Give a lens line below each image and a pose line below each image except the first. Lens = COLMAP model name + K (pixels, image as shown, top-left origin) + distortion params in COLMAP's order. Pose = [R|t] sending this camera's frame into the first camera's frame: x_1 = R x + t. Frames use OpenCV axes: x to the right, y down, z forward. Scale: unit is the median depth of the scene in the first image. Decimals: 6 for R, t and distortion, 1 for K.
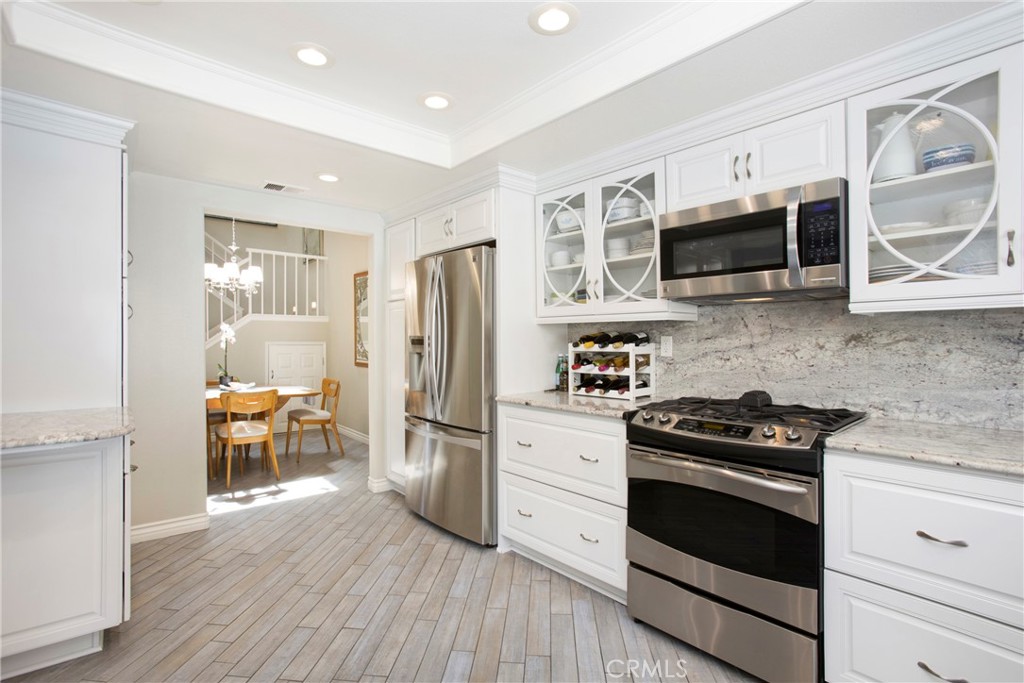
lens RADIAL K [[473.1, 0, 503.2], [0, 473.1, 334.5], [0, 0, 1]] dist [-0.012577, 0.001619]
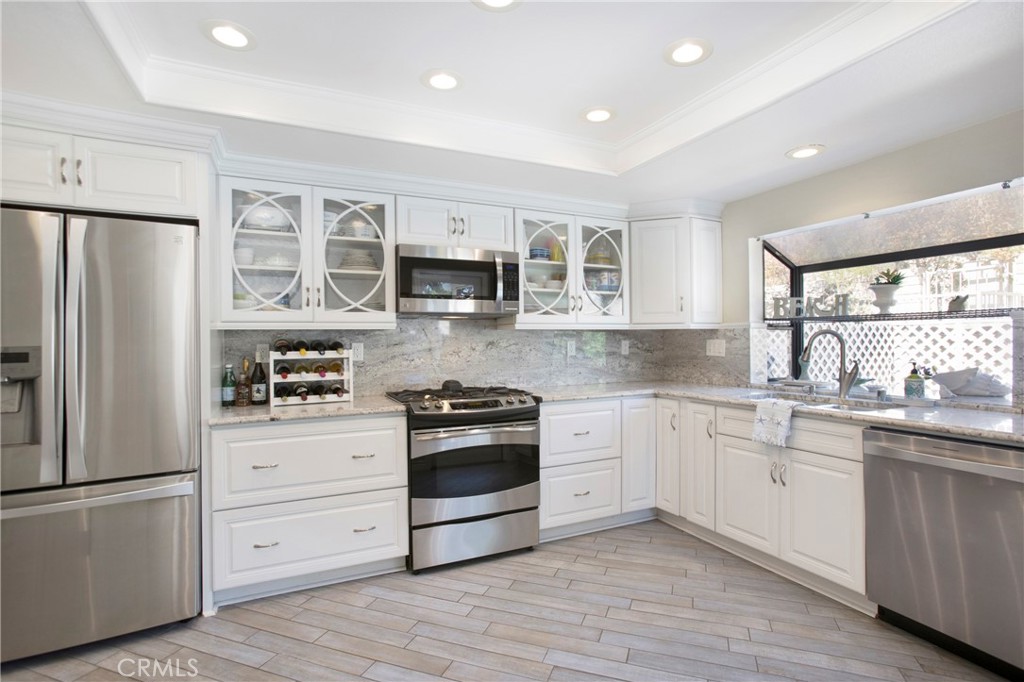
lens RADIAL K [[473.1, 0, 506.1], [0, 473.1, 340.3], [0, 0, 1]] dist [-0.012577, 0.001619]
pose [[0.335649, -0.000109, 0.941987, -0.685386], [-0.000522, 1.000000, 0.000301, -0.003381], [-0.941987, -0.000593, 0.335649, 0.309051]]
